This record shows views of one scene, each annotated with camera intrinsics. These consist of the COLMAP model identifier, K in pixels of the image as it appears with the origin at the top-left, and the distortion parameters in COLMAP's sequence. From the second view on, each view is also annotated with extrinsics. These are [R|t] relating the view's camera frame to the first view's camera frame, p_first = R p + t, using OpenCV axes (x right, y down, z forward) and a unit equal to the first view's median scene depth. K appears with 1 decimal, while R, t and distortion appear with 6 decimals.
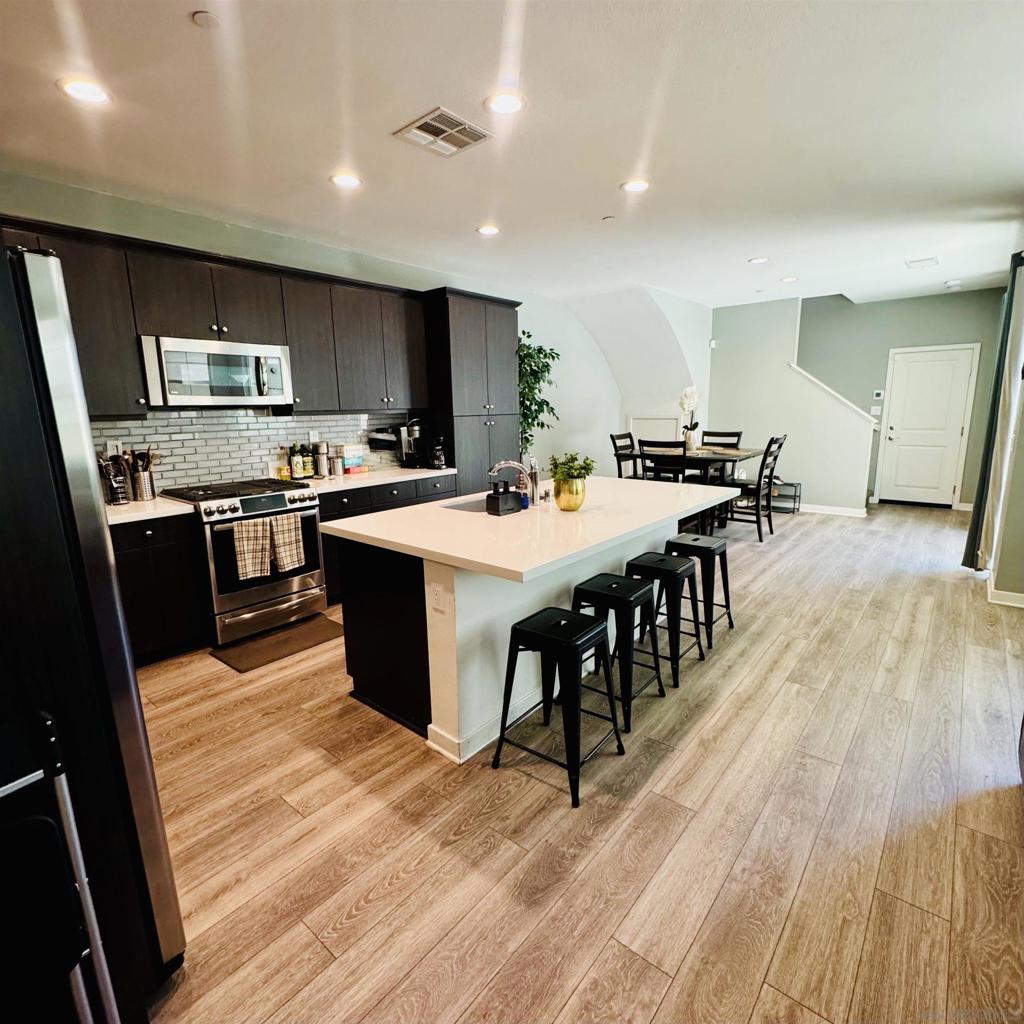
lens RADIAL K [[544.5, 0, 515.4], [0, 544.5, 513.1], [0, 0, 1]] dist [-0.003429, 0.000760]
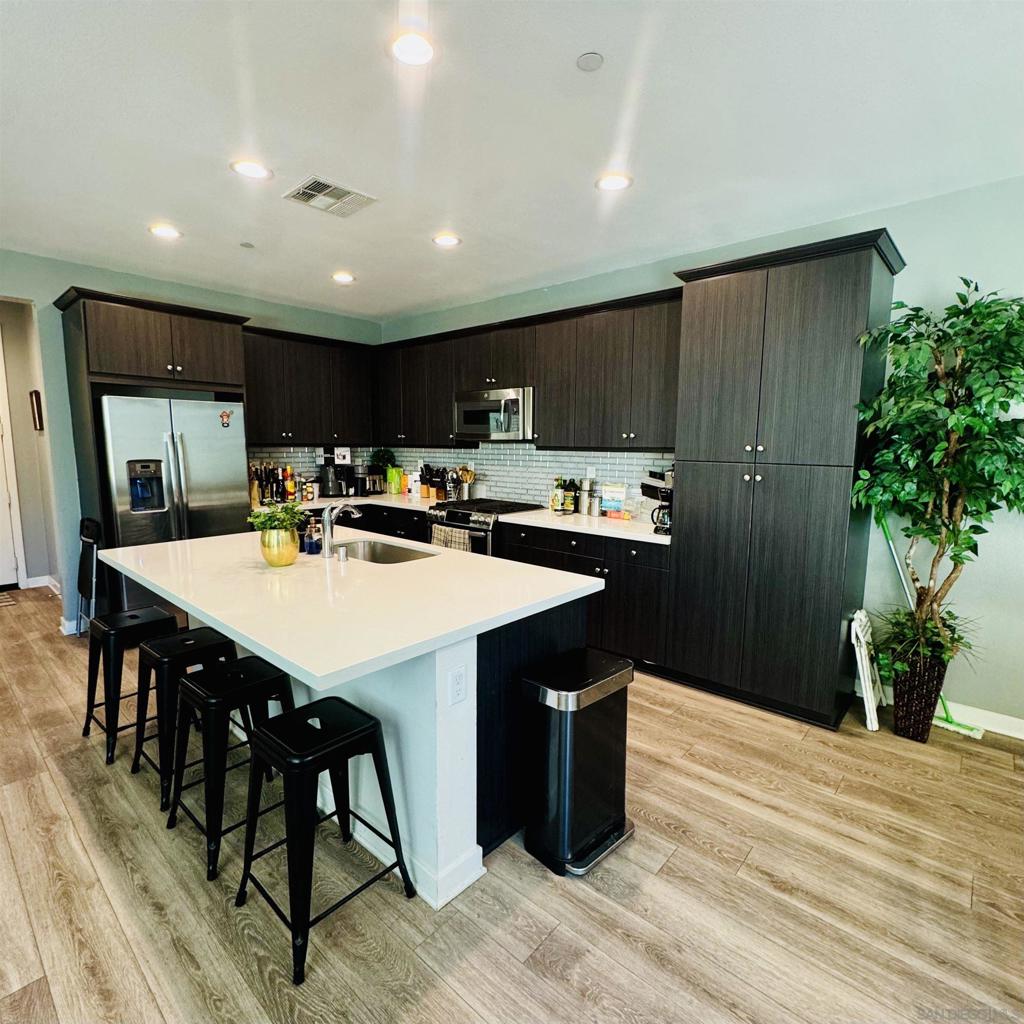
lens RADIAL K [[544.5, 0, 515.4], [0, 544.5, 513.1], [0, 0, 1]] dist [-0.003429, 0.000760]
pose [[-0.032291, 0.145541, -0.988825, 1.009236], [-0.200739, 0.968237, 0.149067, -0.313105], [0.979112, 0.203309, -0.002050, 1.465386]]
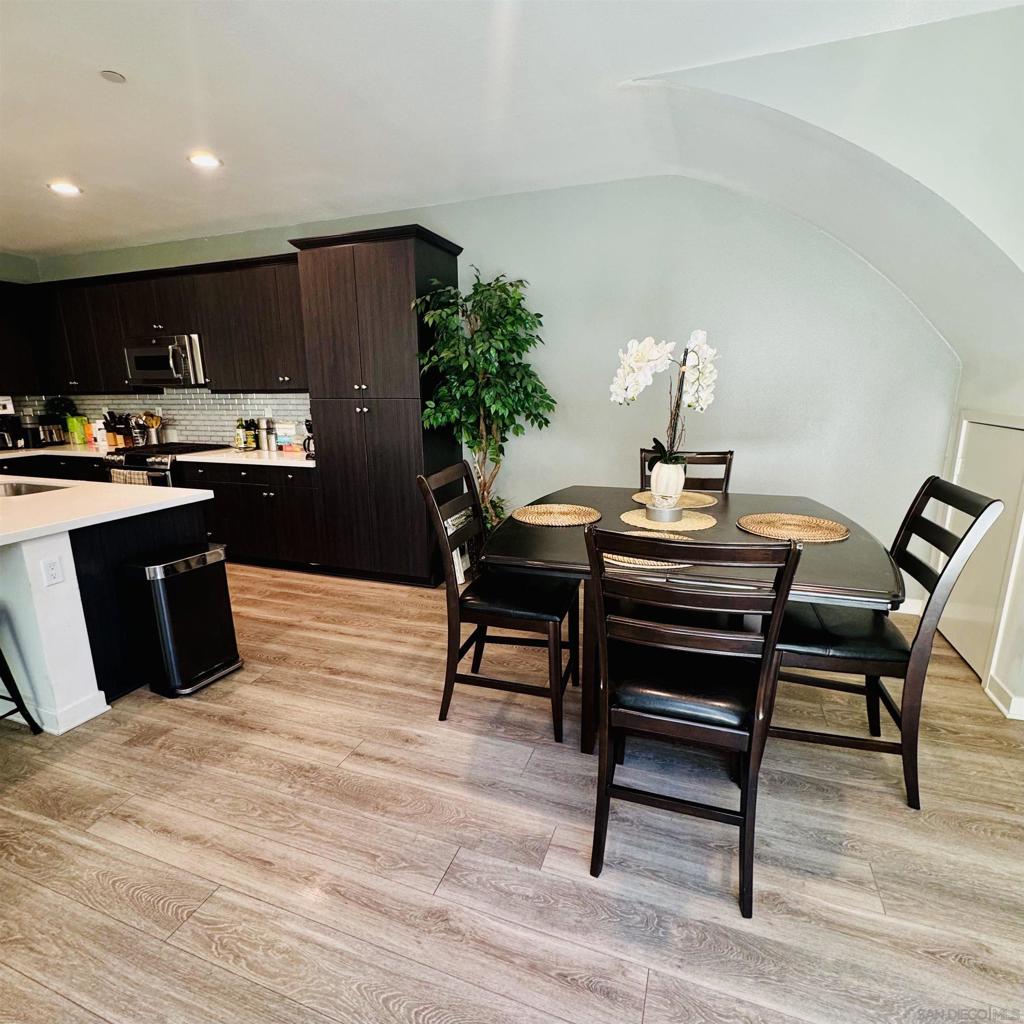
lens RADIAL K [[544.5, 0, 515.4], [0, 544.5, 513.1], [0, 0, 1]] dist [-0.003429, 0.000760]
pose [[0.335746, 0.224281, -0.914862, 1.409942], [-0.178881, 0.968747, 0.171844, -0.369754], [0.924812, 0.105955, 0.365372, 1.792612]]
